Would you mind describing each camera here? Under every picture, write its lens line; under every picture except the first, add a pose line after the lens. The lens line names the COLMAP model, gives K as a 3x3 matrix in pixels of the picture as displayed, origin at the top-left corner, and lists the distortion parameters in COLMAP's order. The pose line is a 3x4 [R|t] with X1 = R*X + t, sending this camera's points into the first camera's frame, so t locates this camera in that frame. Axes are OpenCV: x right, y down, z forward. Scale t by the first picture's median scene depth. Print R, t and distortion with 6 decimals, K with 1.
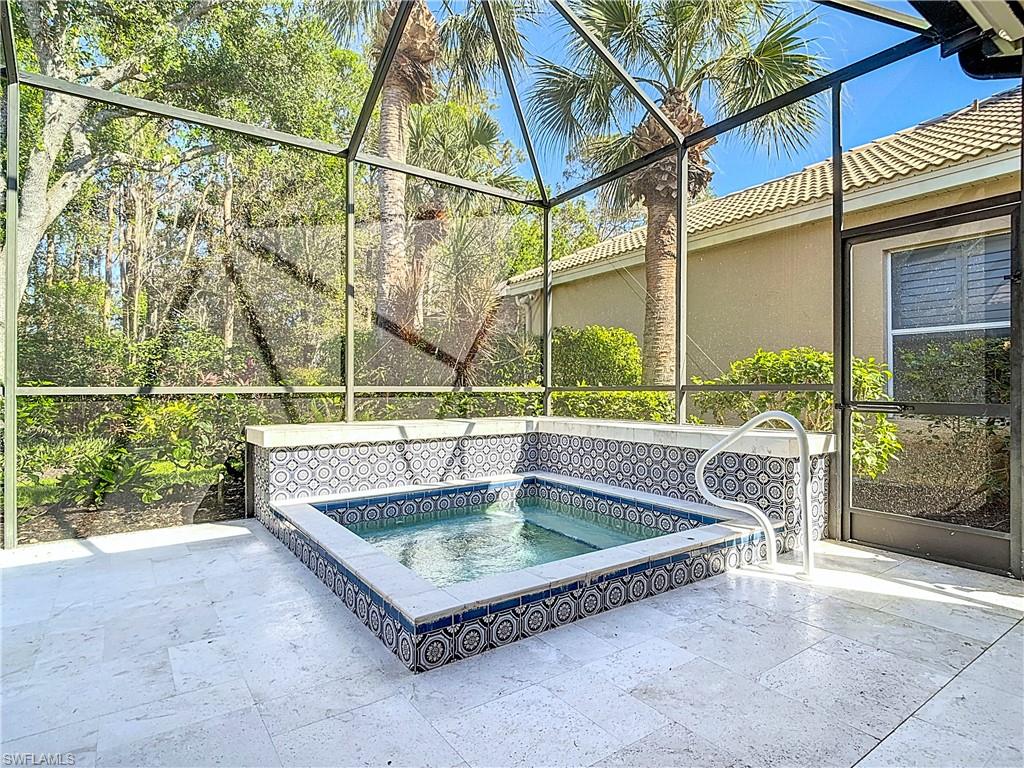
lens RADIAL K [[550.4, 0, 509.3], [0, 550.4, 386.8], [0, 0, 1]] dist [-0.002157, -0.001239]
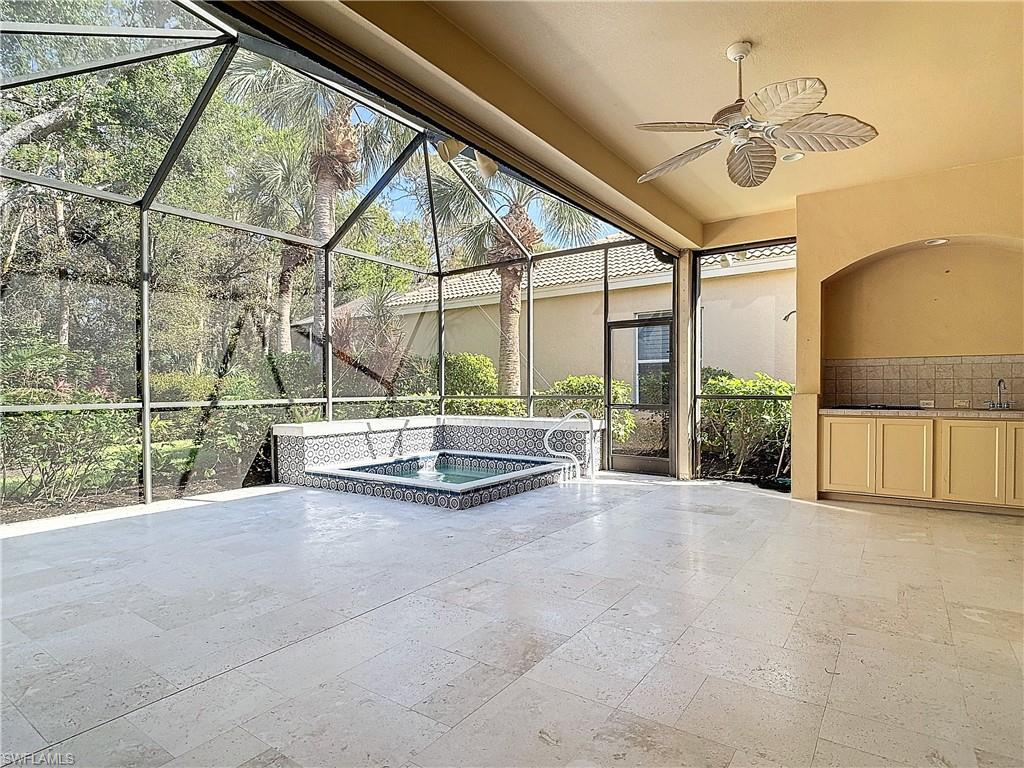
lens RADIAL K [[541.9, 0, 516.3], [0, 541.9, 397.3], [0, 0, 1]] dist [0.010140, -0.024896]
pose [[0.939604, -0.010157, 0.342113, -0.316968], [0.004153, 0.999824, 0.018279, -0.028598], [-0.342238, -0.015755, 0.939481, -0.608491]]
